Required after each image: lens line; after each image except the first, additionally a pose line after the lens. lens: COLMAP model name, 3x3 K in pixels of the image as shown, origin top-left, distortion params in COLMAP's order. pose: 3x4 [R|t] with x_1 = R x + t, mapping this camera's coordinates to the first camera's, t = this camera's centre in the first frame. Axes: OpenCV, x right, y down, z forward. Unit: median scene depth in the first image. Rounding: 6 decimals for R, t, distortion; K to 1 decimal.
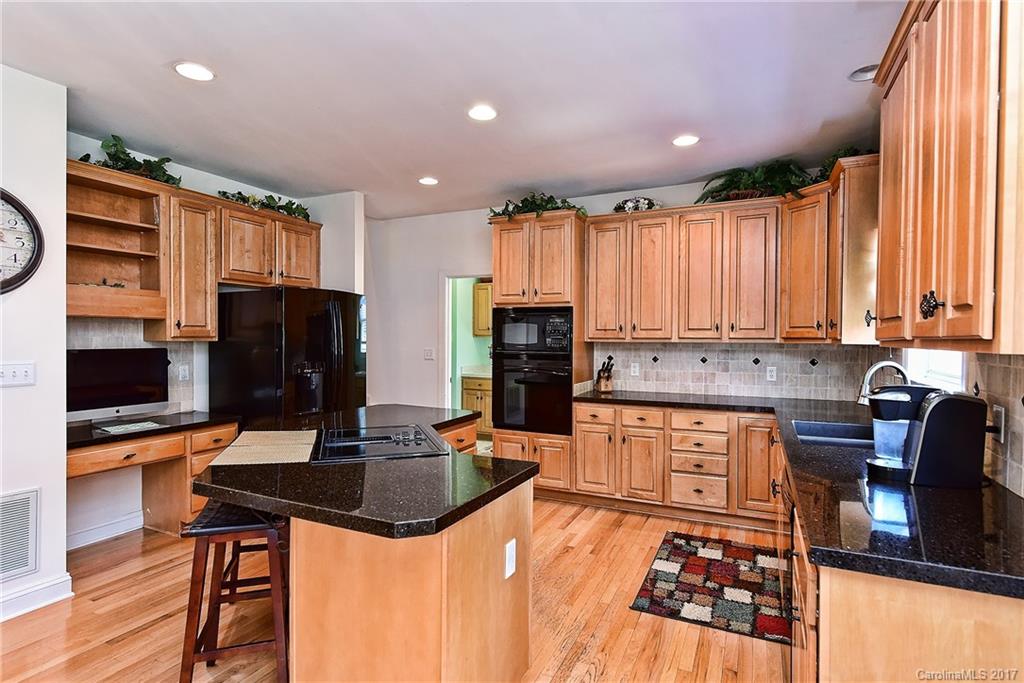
lens RADIAL K [[498.3, 0, 487.5], [0, 498.3, 344.0], [0, 0, 1]] dist [-0.002618, -0.000743]
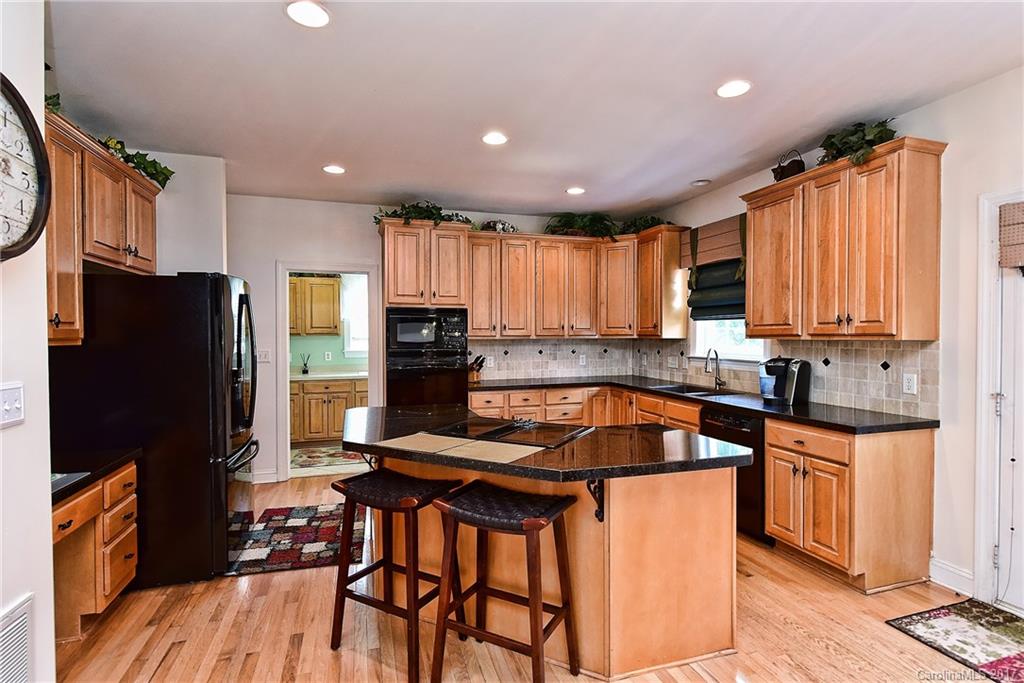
lens RADIAL K [[498.3, 0, 485.3], [0, 498.3, 343.1], [0, 0, 1]] dist [-0.002618, -0.000743]
pose [[0.741863, -0.018011, 0.670310, -0.563352], [0.015843, 0.999831, 0.009331, -0.005741], [-0.670364, 0.003698, 0.742023, 0.120775]]
